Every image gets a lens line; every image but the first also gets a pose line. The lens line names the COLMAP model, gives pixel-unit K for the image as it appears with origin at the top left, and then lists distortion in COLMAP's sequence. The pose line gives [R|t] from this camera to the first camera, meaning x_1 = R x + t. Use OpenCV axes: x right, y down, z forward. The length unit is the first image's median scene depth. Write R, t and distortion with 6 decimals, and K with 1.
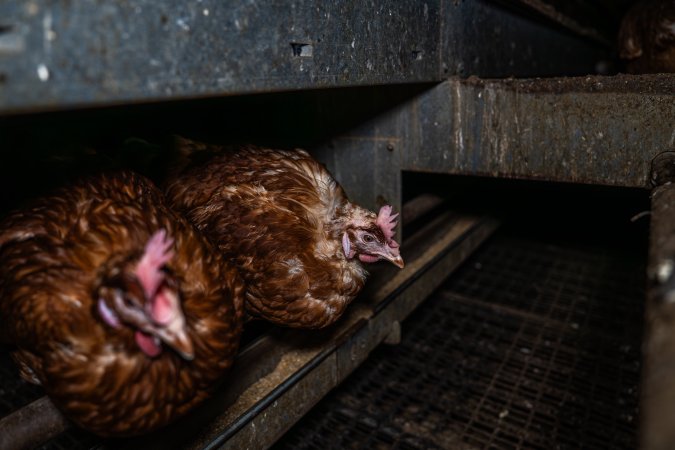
lens RADIAL K [[469.6, 0, 337.5], [0, 469.6, 225.0], [0, 0, 1]] dist [-0.110814, 0.051590]
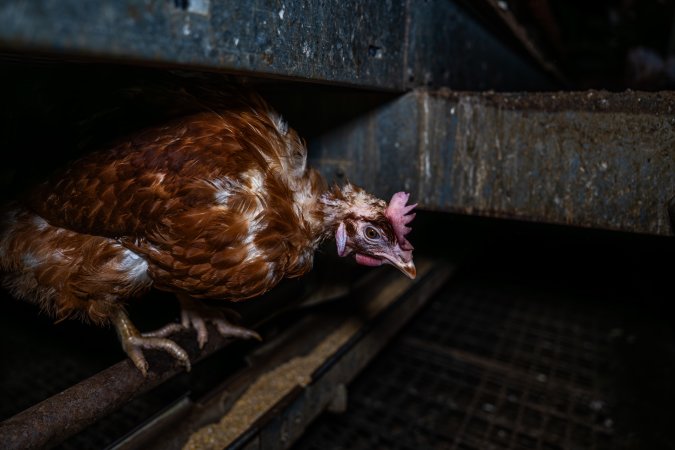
lens RADIAL K [[457.0, 0, 337.5], [0, 457.0, 225.0], [0, 0, 1]] dist [-0.109273, 0.054759]
pose [[0.995526, 0.038179, 0.086427, 0.049284], [-0.033044, 0.997646, -0.060092, -0.030255], [-0.088518, 0.056967, 0.994444, 0.247721]]
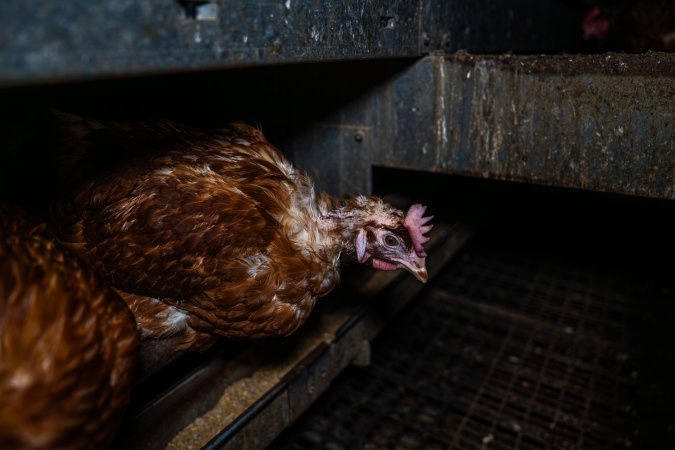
lens RADIAL K [[469.6, 0, 337.5], [0, 469.6, 225.0], [0, 0, 1]] dist [-0.110814, 0.051590]
pose [[0.999752, 0.008462, 0.020582, 0.067913], [-0.009604, 0.998383, 0.056027, -0.065333], [-0.020074, -0.056211, 0.998217, 0.195918]]
